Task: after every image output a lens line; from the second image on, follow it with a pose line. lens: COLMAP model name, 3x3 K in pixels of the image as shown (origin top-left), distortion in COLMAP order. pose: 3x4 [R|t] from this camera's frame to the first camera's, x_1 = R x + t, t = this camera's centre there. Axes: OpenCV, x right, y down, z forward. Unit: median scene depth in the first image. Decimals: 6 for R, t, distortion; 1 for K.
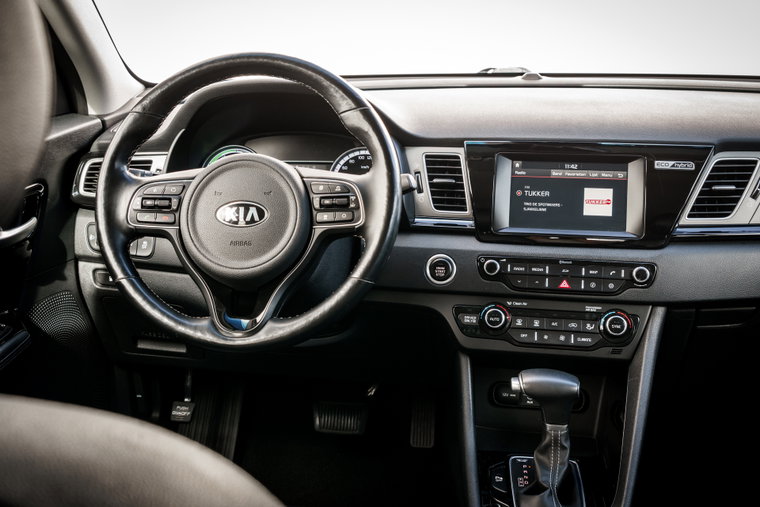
lens RADIAL K [[909.1, 0, 379.2], [0, 909.1, 253.3], [0, 0, 1]] dist [0.008407, 0.000000]
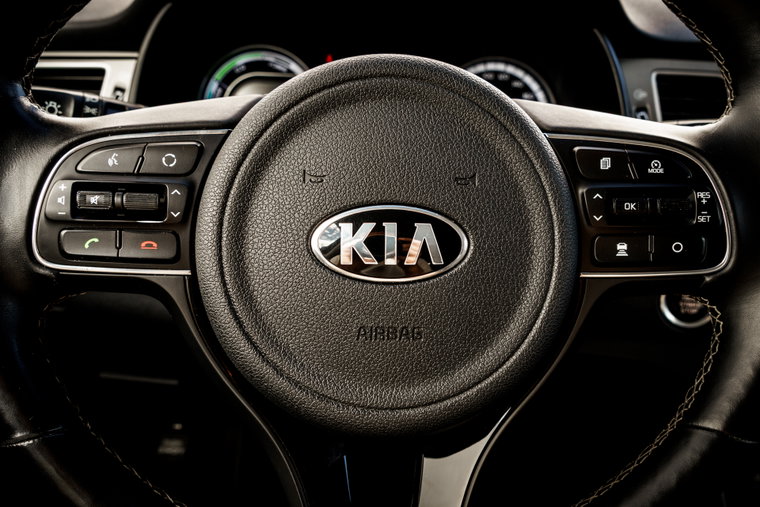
lens RADIAL K [[648.1, 0, 381.1], [0, 648.1, 255.5], [0, 0, 1]] dist [-0.008319, -0.005497]
pose [[0.990159, -0.007227, 0.139760, -0.167009], [-0.015811, 0.986494, 0.163030, -0.068798], [-0.139051, -0.163635, 0.976672, 0.685936]]
